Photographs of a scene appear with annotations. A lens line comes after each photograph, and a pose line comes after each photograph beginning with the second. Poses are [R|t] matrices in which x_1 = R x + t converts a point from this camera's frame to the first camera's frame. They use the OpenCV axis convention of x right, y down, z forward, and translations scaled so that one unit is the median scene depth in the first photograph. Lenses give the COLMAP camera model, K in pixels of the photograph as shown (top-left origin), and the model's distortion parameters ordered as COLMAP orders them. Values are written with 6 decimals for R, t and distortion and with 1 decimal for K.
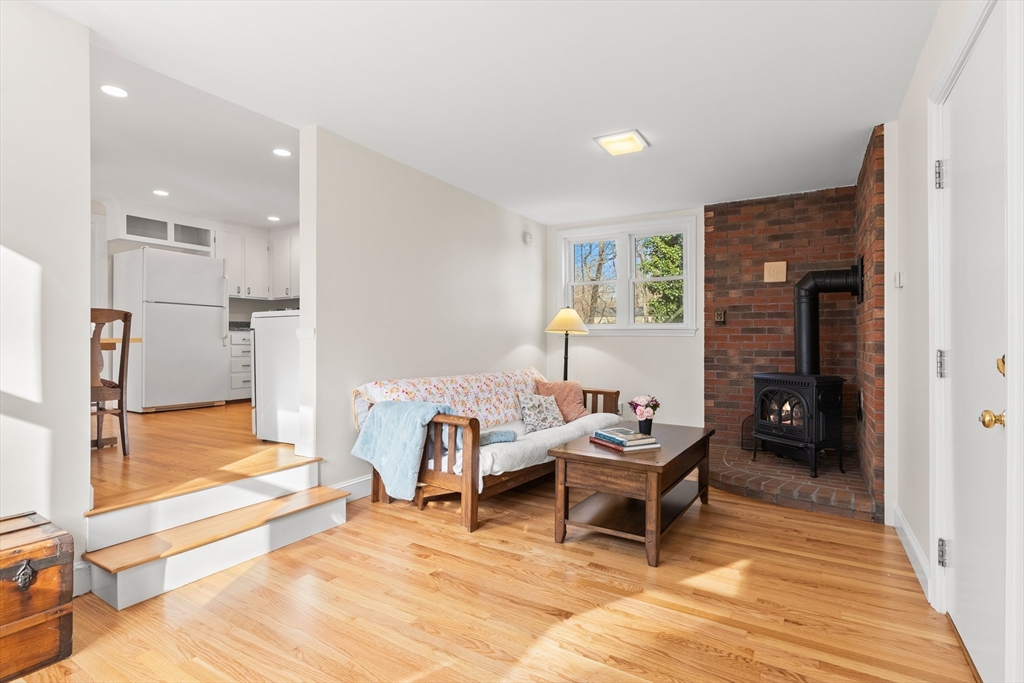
lens RADIAL K [[494.8, 0, 512.0], [0, 494.8, 341.5], [0, 0, 1]] dist [-0.004941, -0.000236]
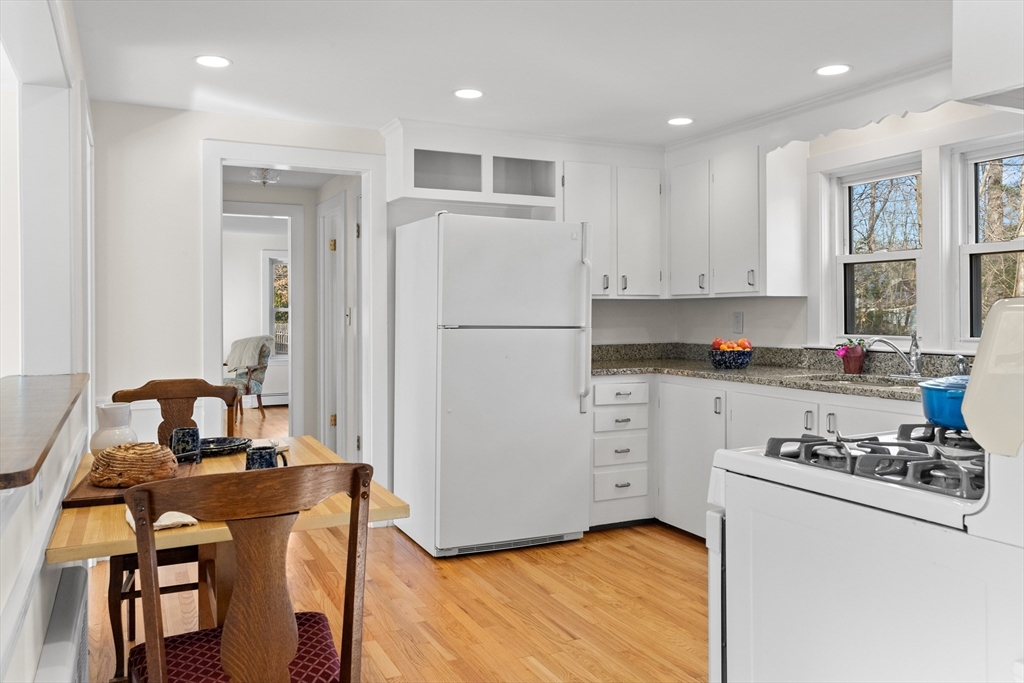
lens RADIAL K [[821.3, 0, 512.0], [0, 821.3, 341.5], [0, 0, 1]] dist [-0.001251, -0.000560]
pose [[0.835405, 0.019280, -0.549297, -0.211064], [-0.002305, 0.999499, 0.031576, -0.078693], [0.549630, -0.025113, 0.835031, 0.315737]]
